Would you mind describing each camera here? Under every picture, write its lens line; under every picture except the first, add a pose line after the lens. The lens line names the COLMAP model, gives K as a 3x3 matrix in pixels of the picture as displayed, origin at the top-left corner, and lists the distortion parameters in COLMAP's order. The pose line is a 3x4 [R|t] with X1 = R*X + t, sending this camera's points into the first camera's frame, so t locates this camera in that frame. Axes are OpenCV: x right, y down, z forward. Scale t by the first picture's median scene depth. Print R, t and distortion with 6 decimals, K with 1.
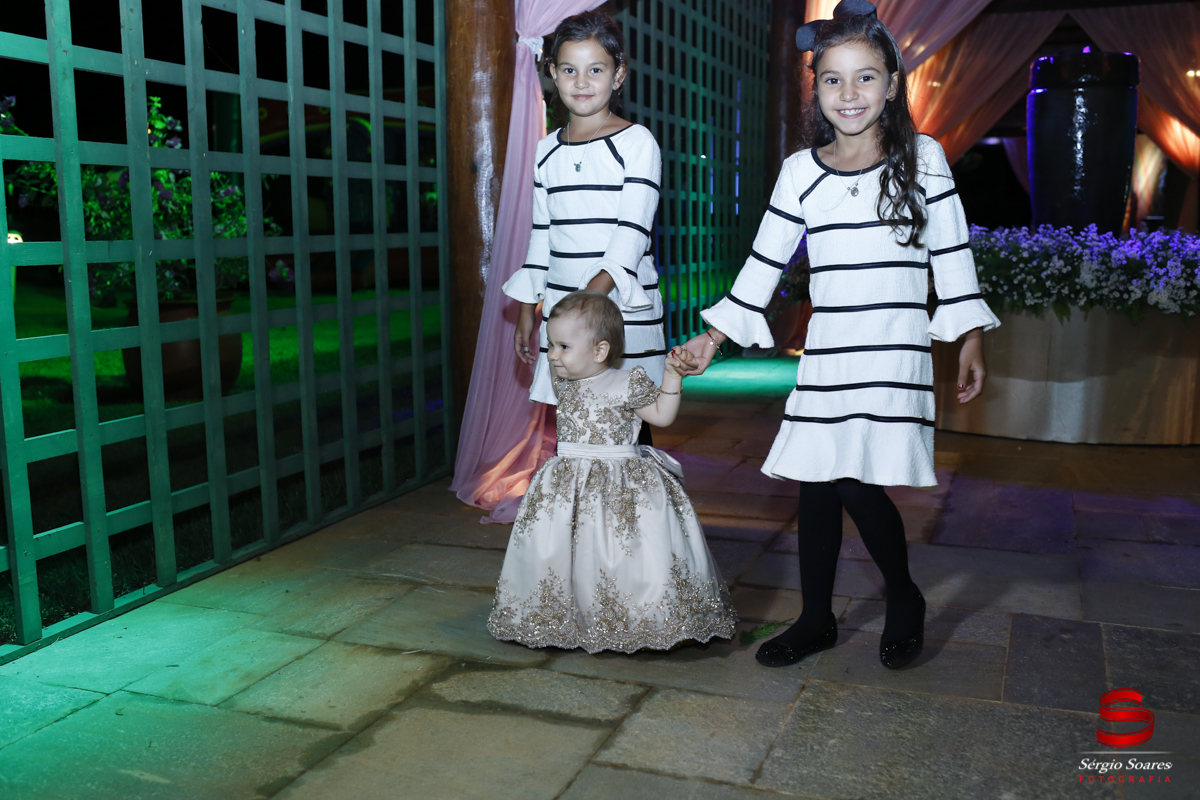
lens RADIAL K [[1155.0, 0, 600.0], [0, 1155.0, 400.0], [0, 0, 1]] dist [-0.076002, 0.078440]
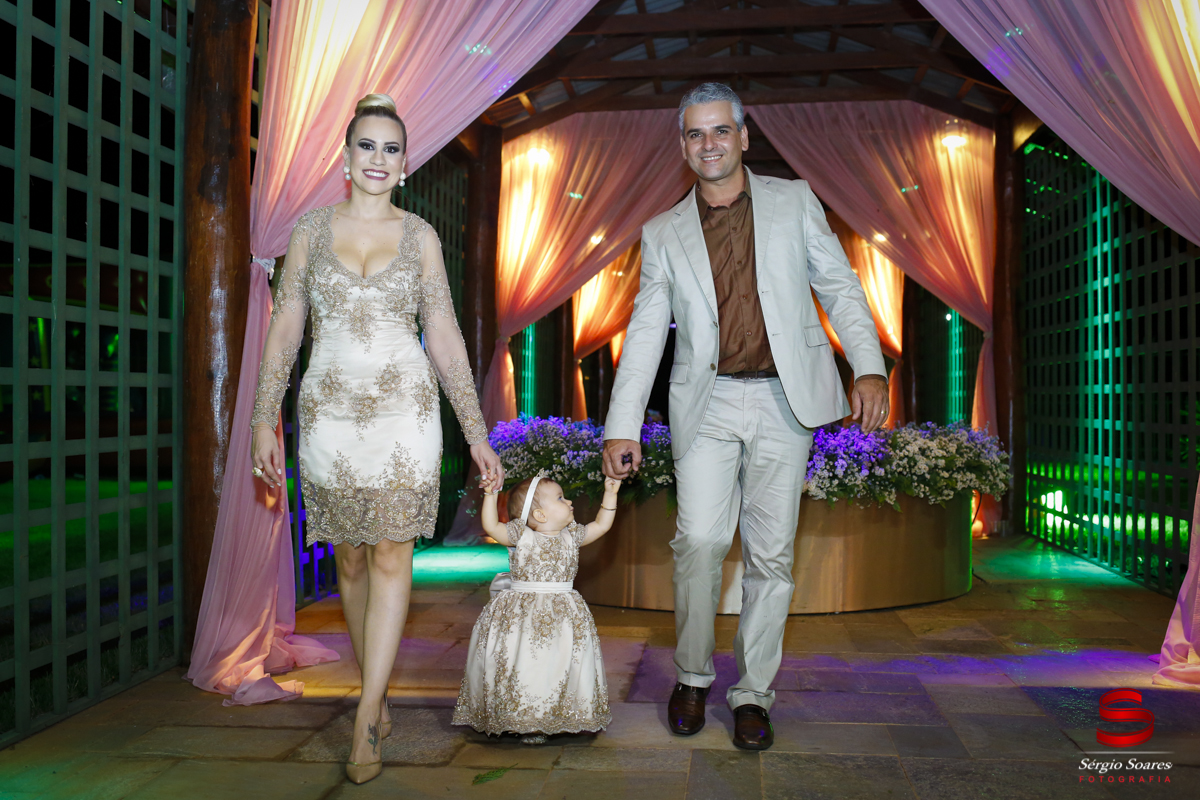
lens RADIAL K [[1155.0, 0, 600.0], [0, 1155.0, 400.0], [0, 0, 1]] dist [-0.076002, 0.078440]
pose [[0.965983, 0.009705, 0.258423, -0.035984], [0.032270, 0.986961, -0.157691, 0.003956], [-0.256584, 0.160666, 0.953075, -0.130086]]
